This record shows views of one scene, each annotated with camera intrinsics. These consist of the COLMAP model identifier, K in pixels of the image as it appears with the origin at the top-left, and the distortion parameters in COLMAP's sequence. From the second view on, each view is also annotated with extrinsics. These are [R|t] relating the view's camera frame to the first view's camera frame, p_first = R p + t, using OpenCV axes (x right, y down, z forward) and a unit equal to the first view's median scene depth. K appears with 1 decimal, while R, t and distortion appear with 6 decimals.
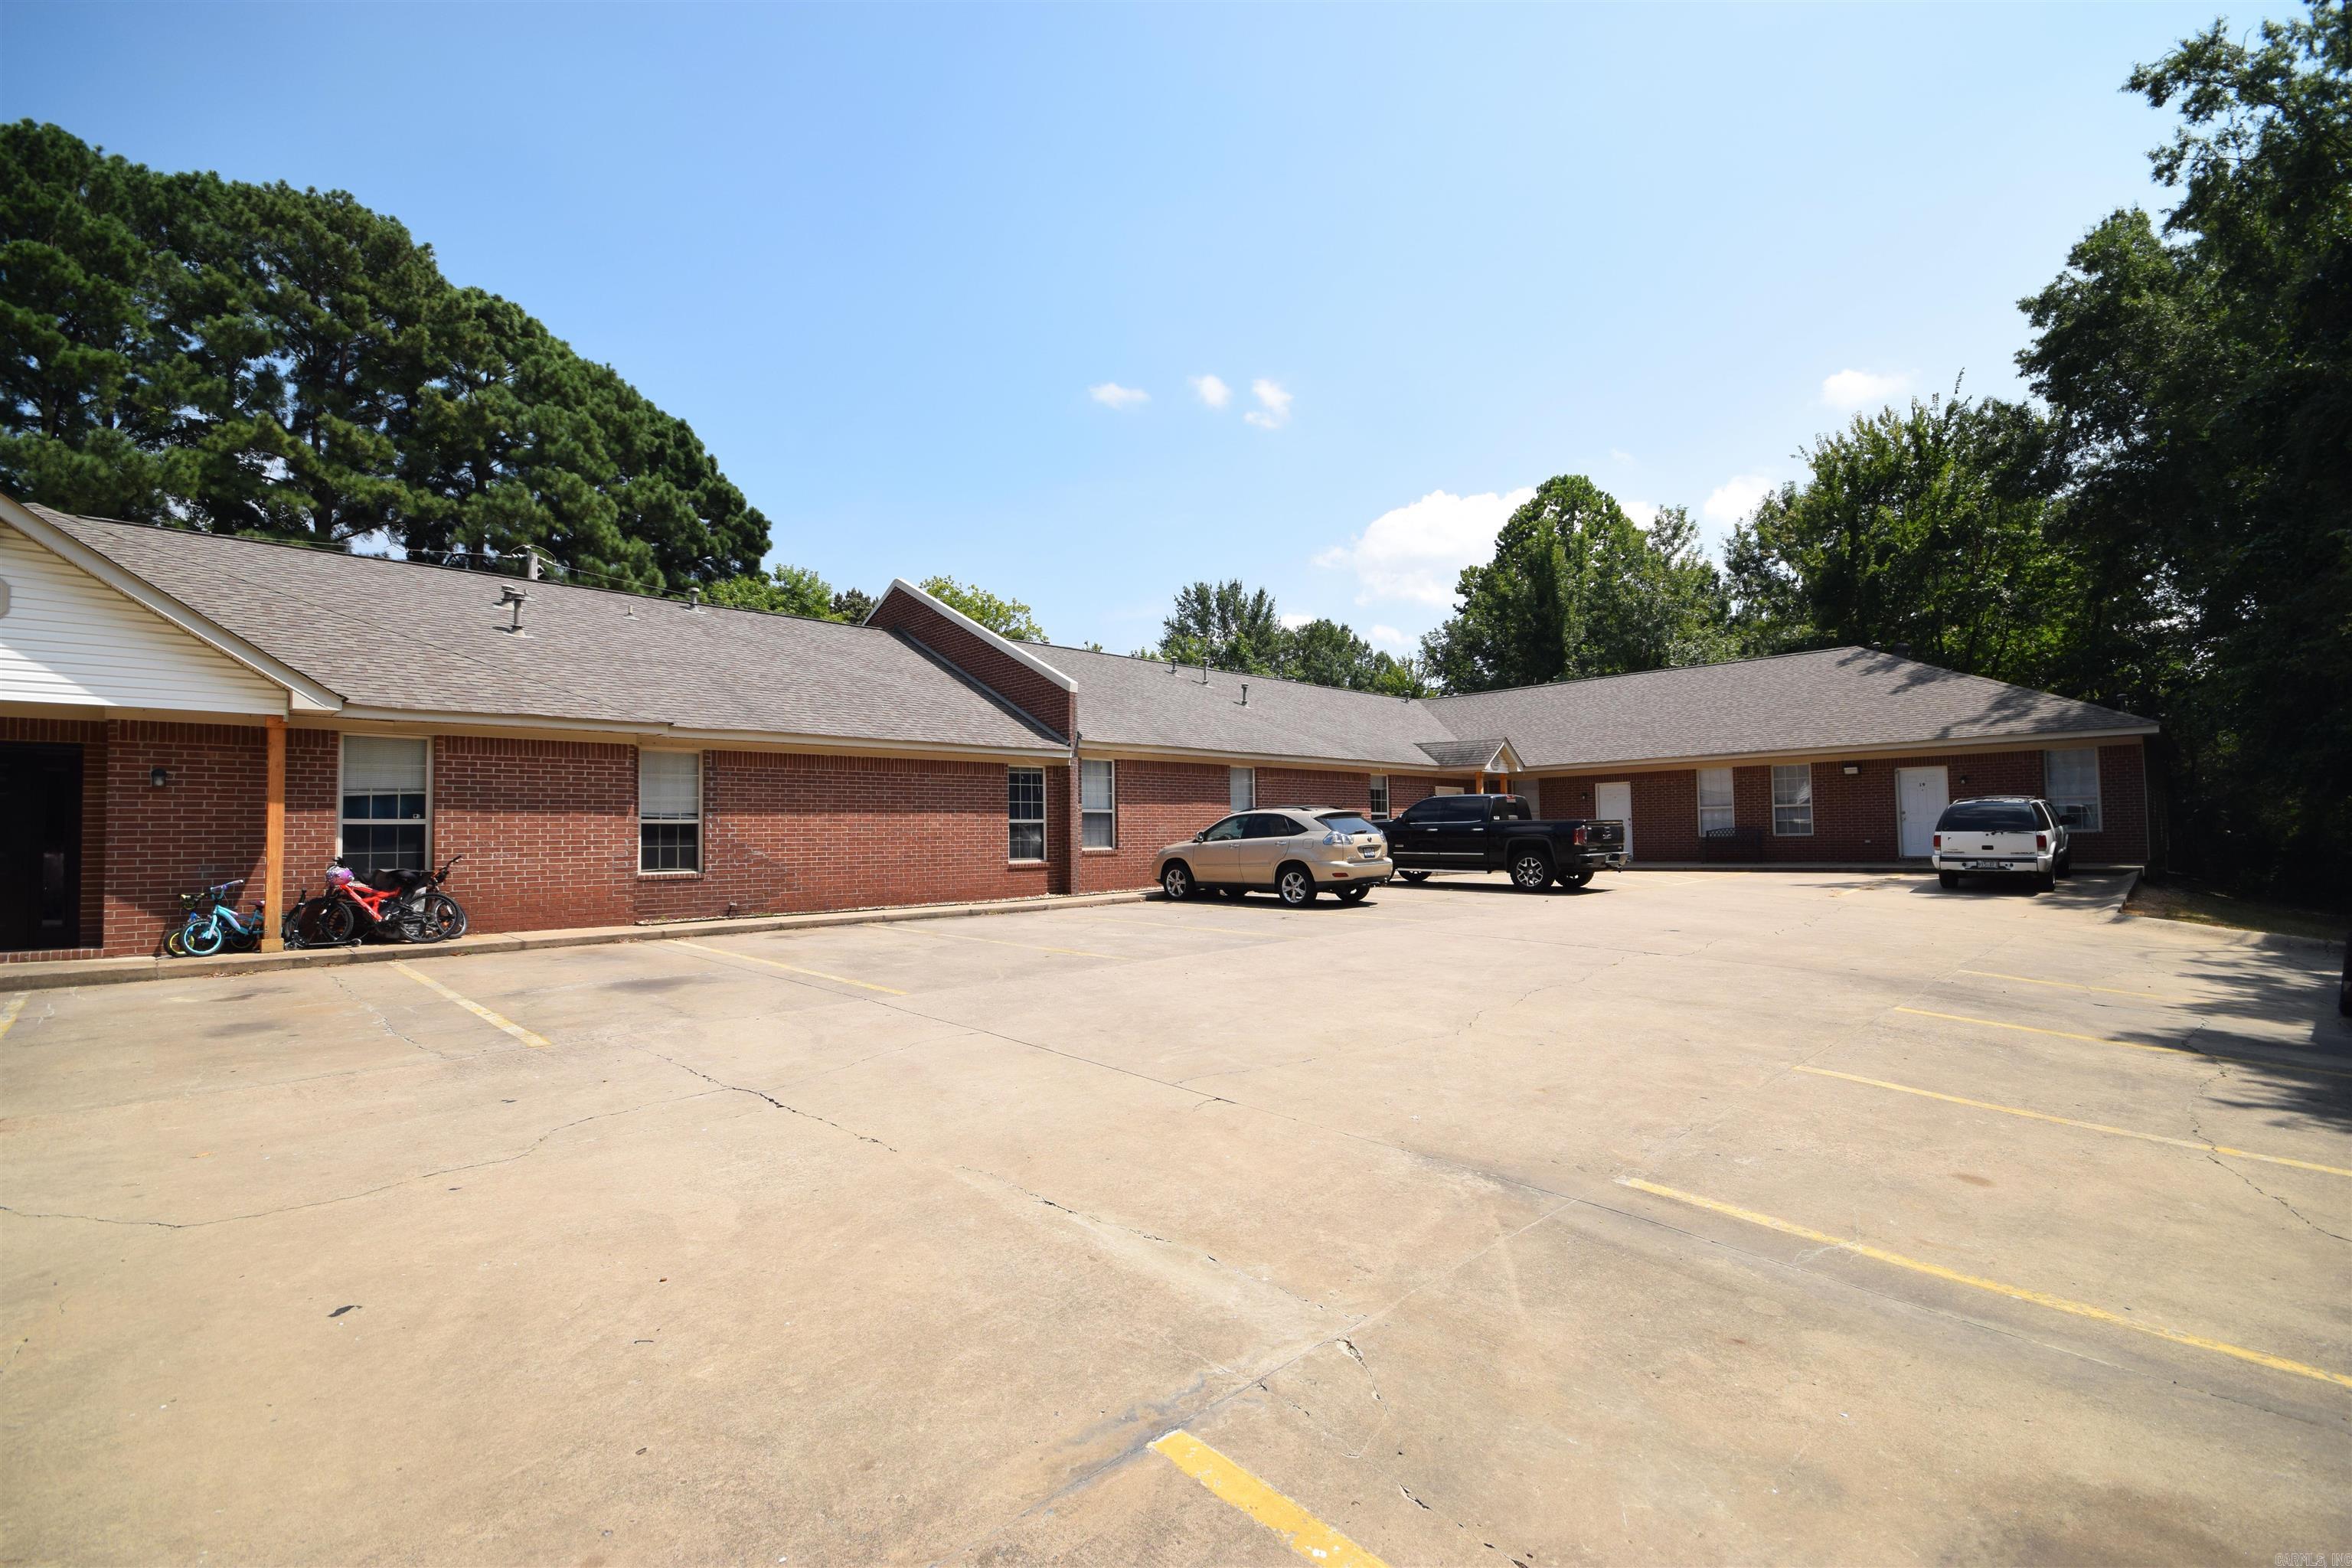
lens RADIAL K [[1033.7, 0, 1192.9], [0, 1033.7, 789.2], [0, 0, 1]] dist [0.004903, -0.008824]
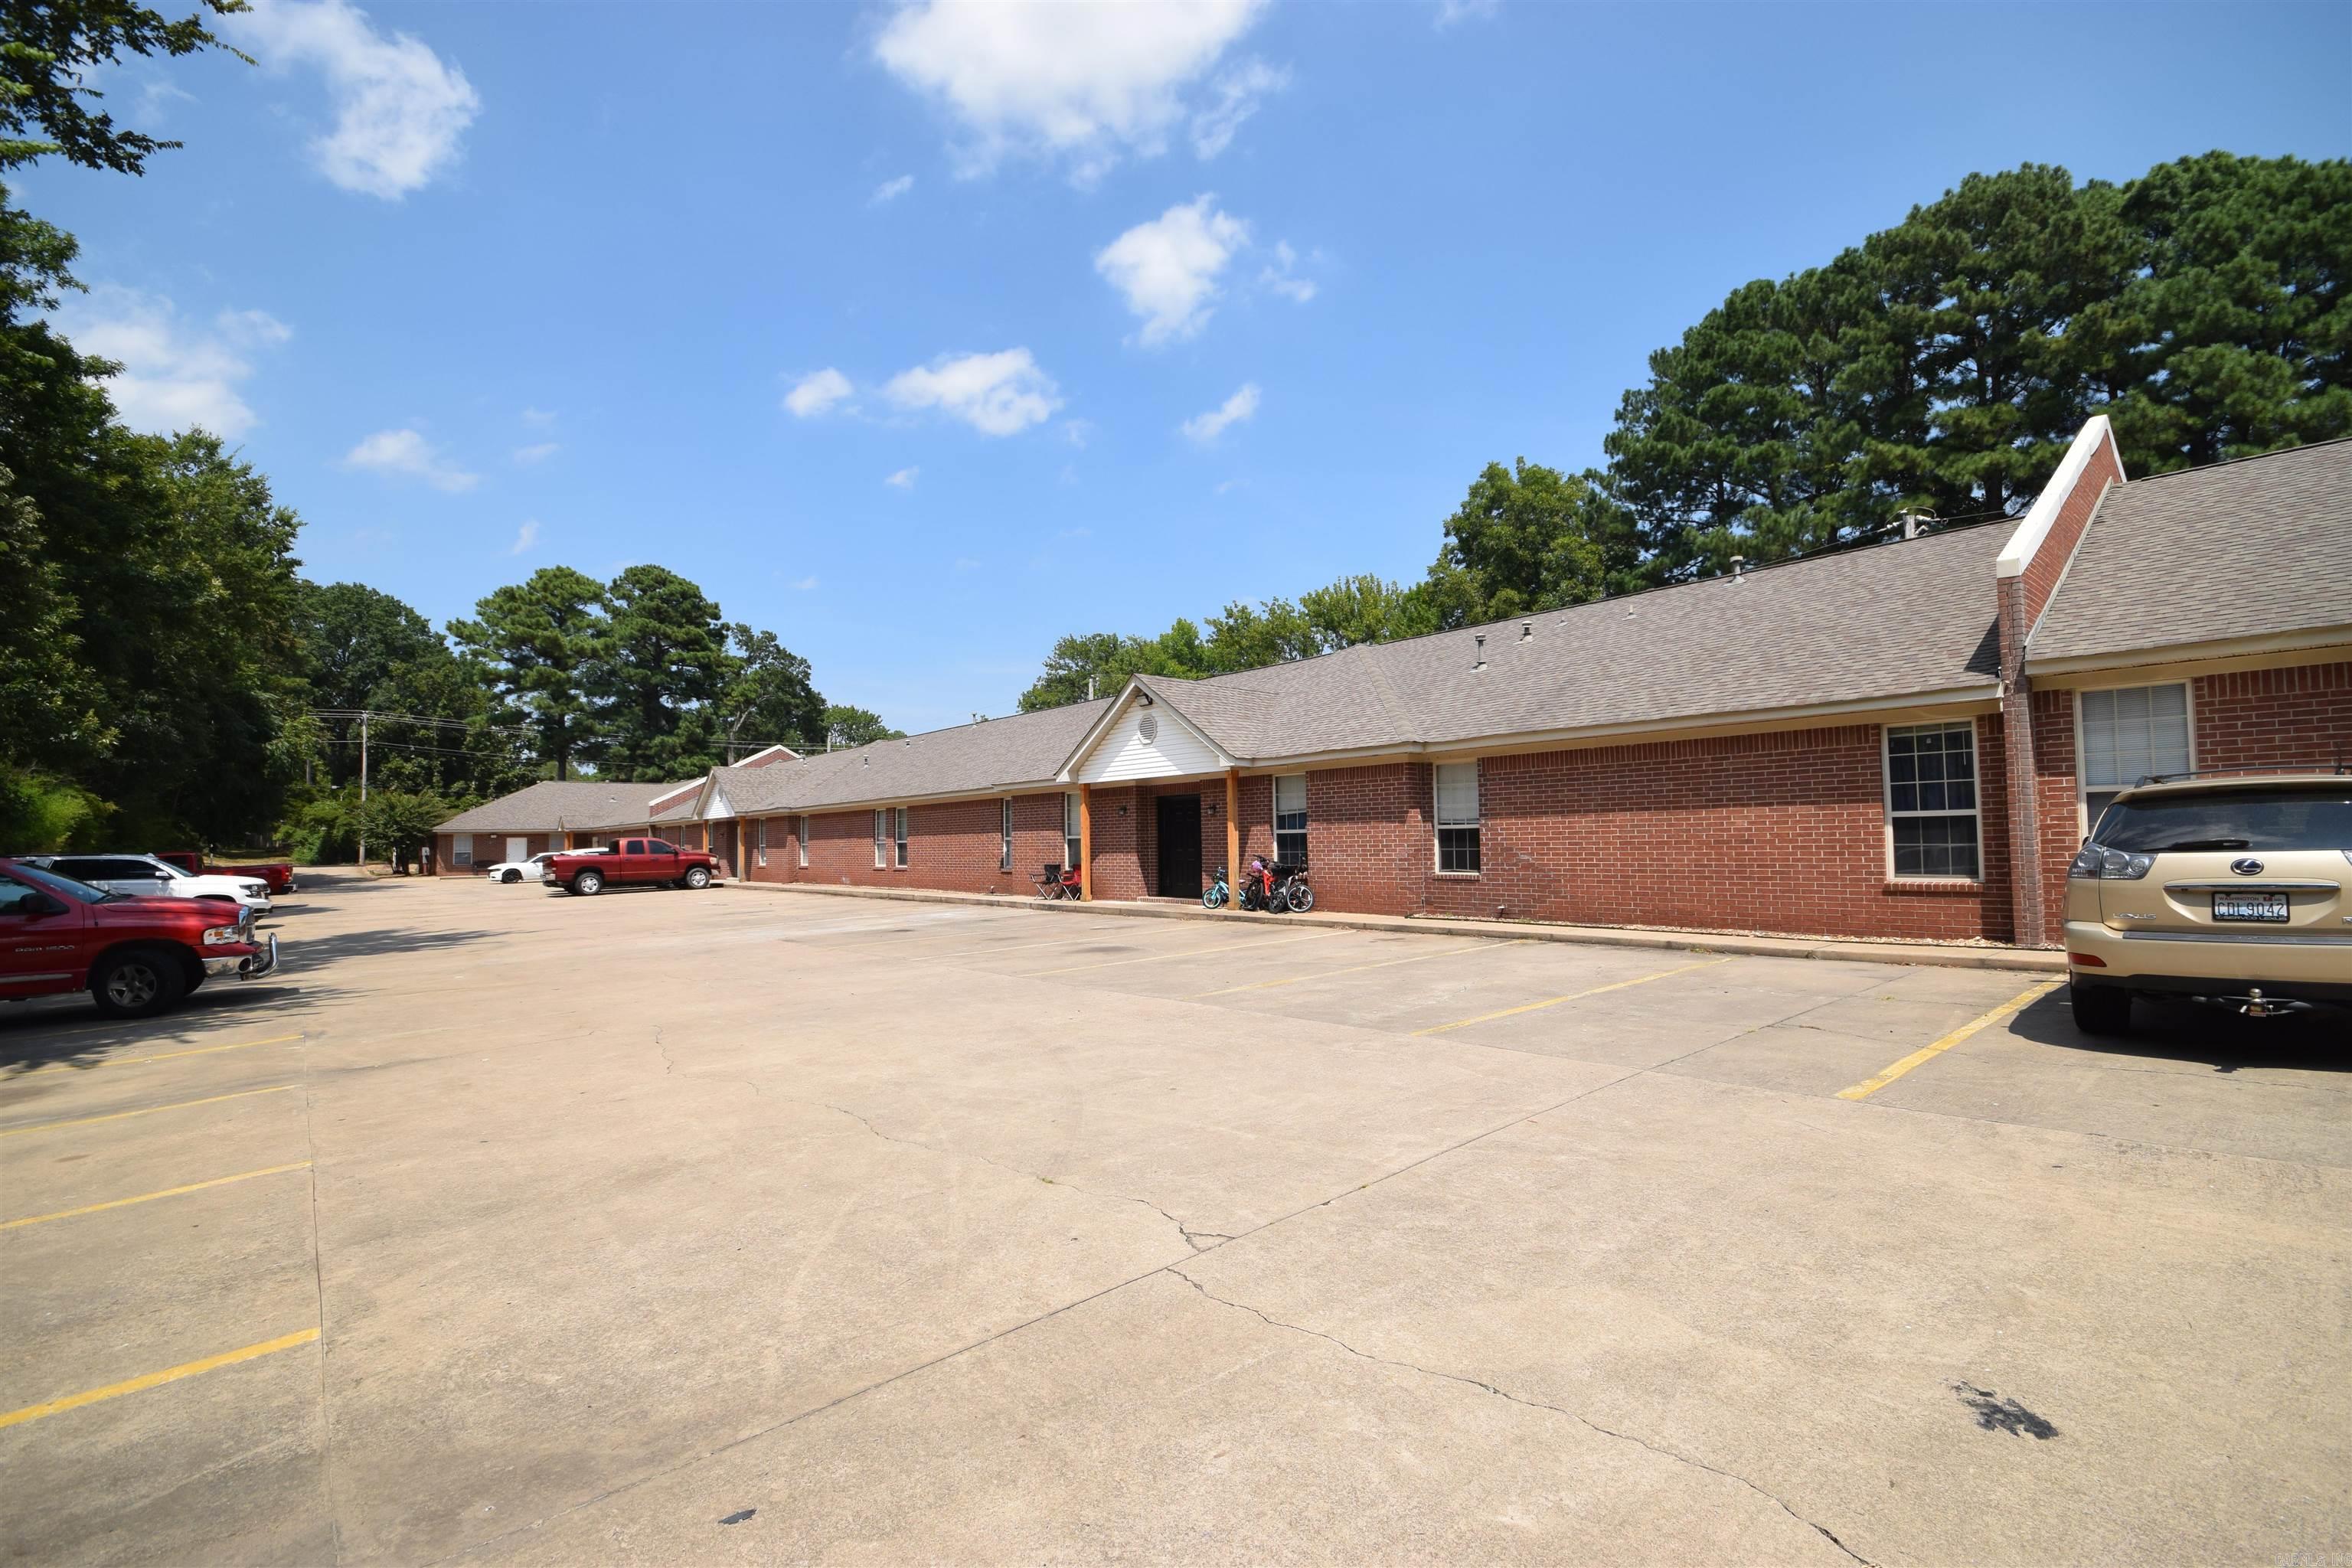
lens RADIAL K [[1033.7, 0, 1189.5], [0, 1033.7, 797.5], [0, 0, 1]] dist [0.004903, -0.008824]
pose [[-0.075515, -0.027416, -0.996768, 0.563432], [0.063996, 0.997428, -0.032282, 0.016253], [0.995089, -0.066227, -0.073566, 0.735133]]
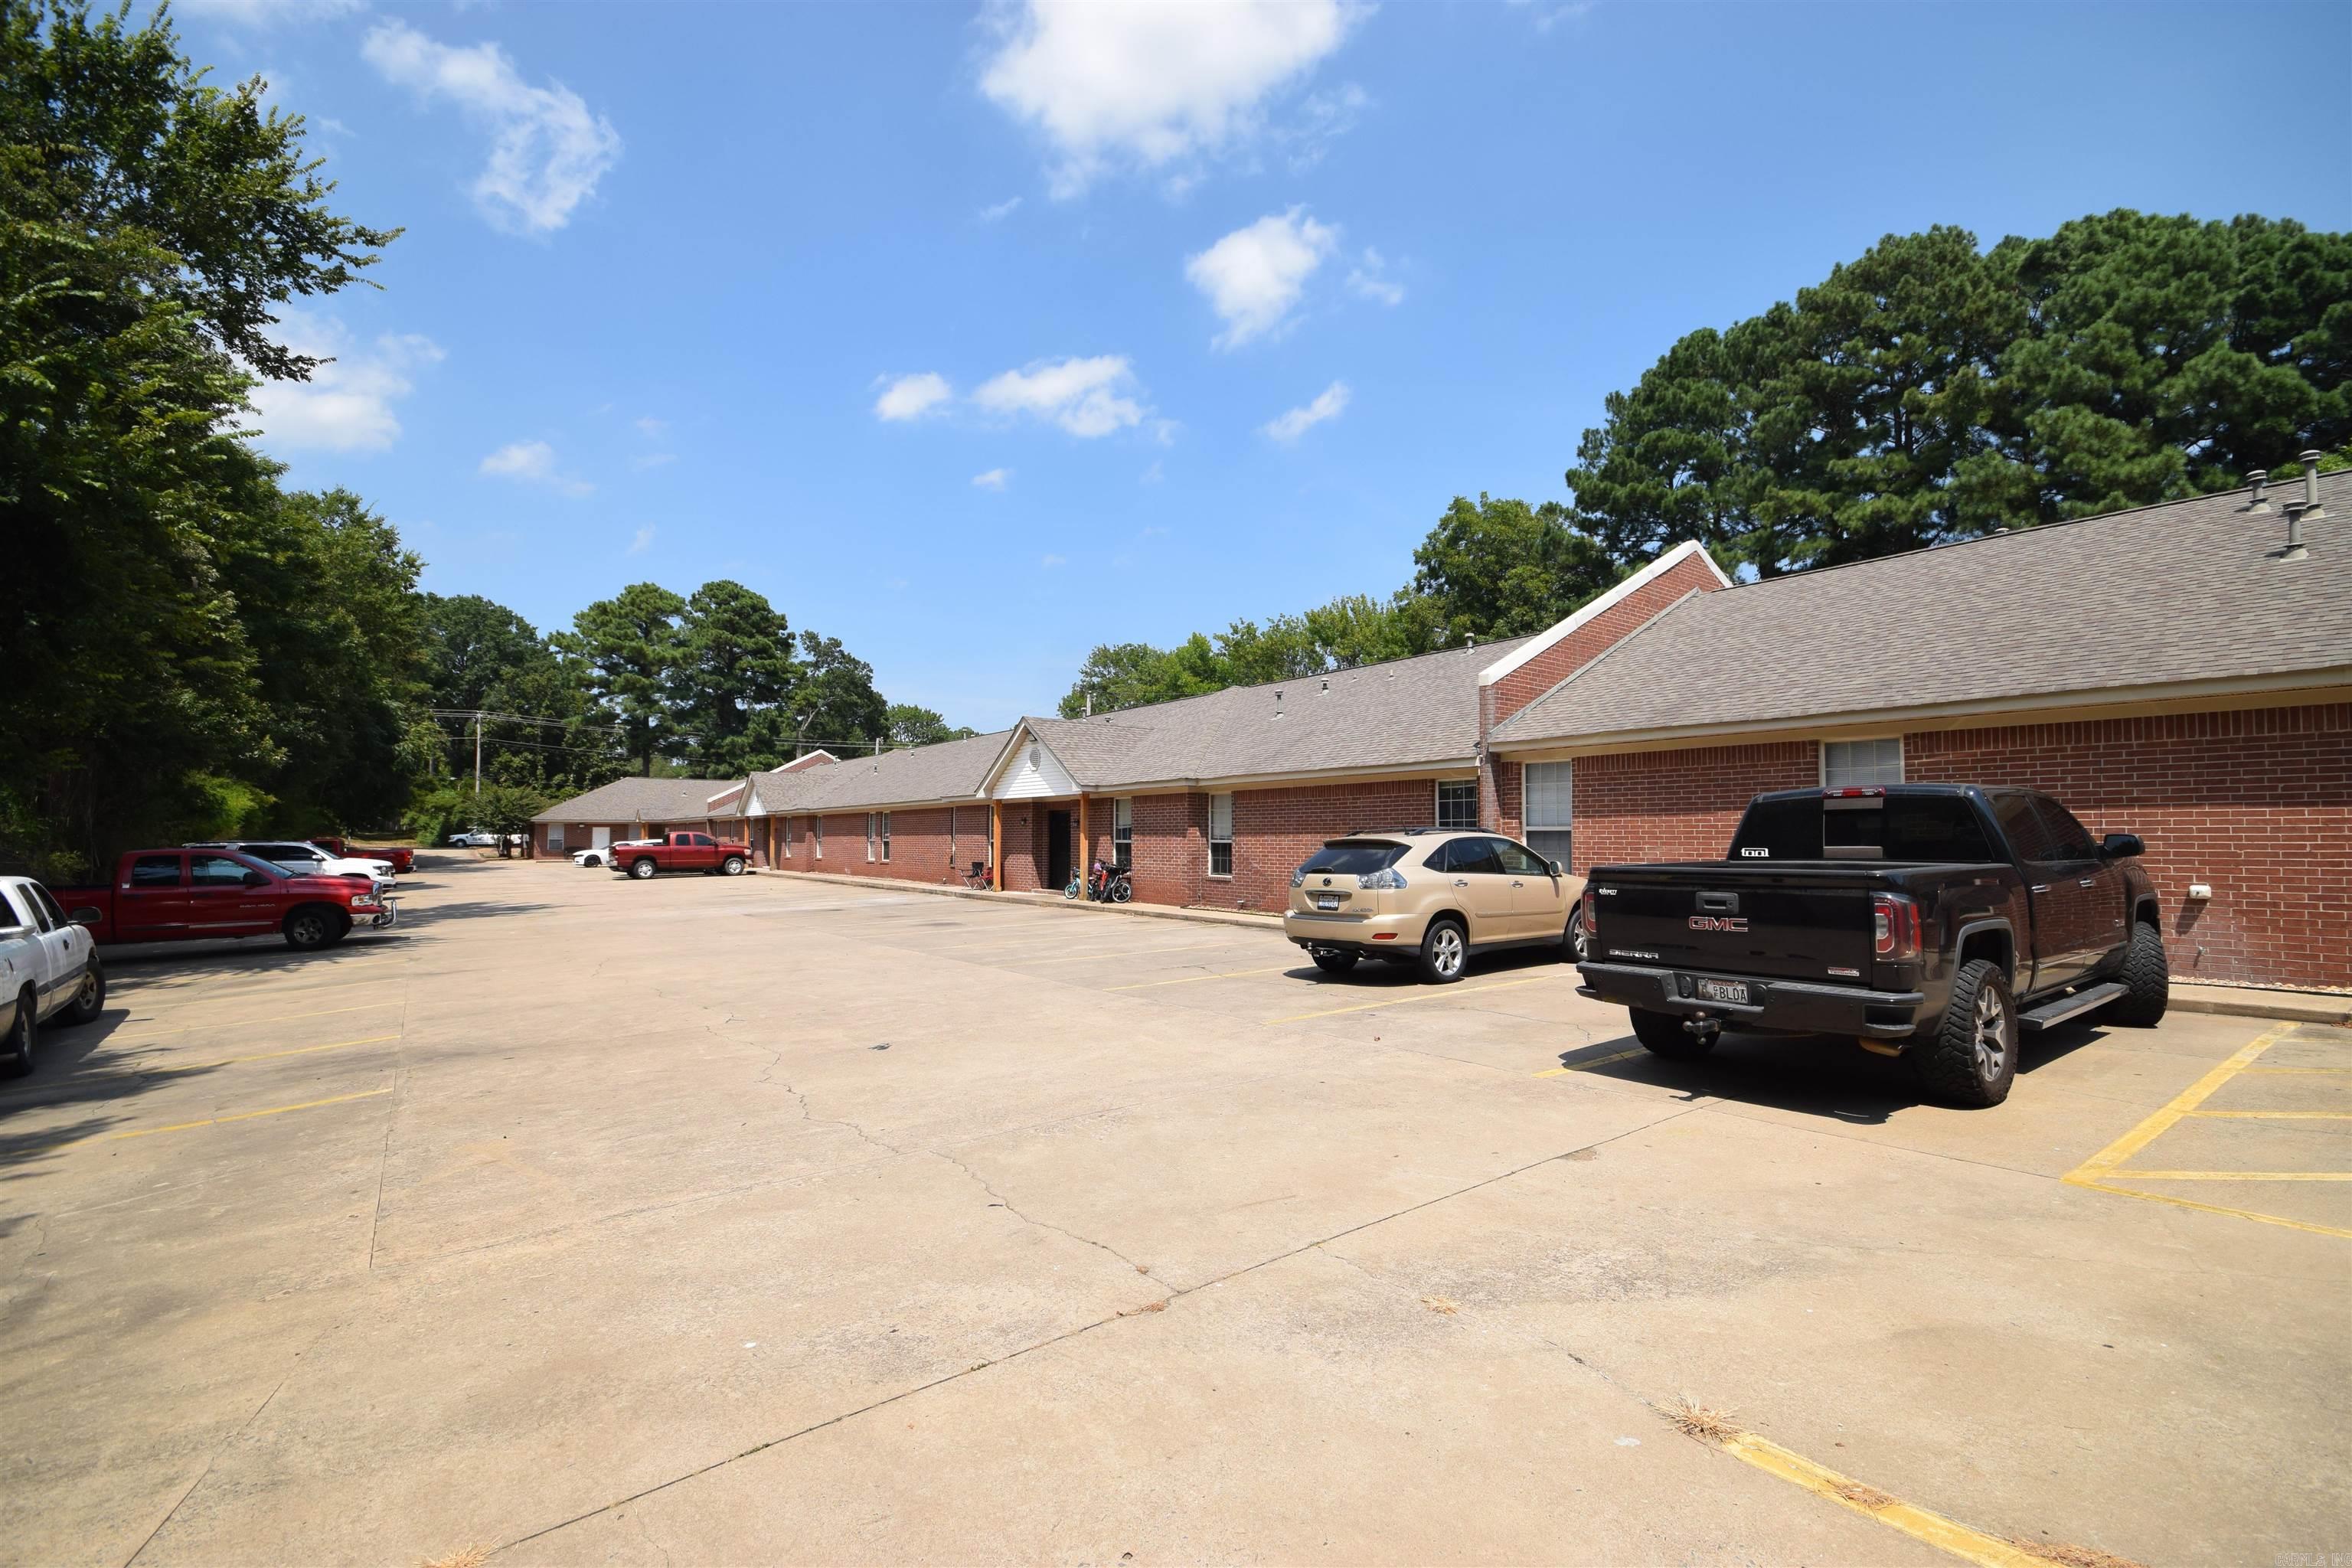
lens RADIAL K [[1033.7, 0, 1194.7], [0, 1033.7, 798.8], [0, 0, 1]] dist [0.004903, -0.008824]
pose [[-0.147445, -0.021861, -0.988829, 0.889527], [0.048418, 0.998398, -0.029292, 0.011530], [0.987884, -0.052196, -0.146150, 1.087295]]
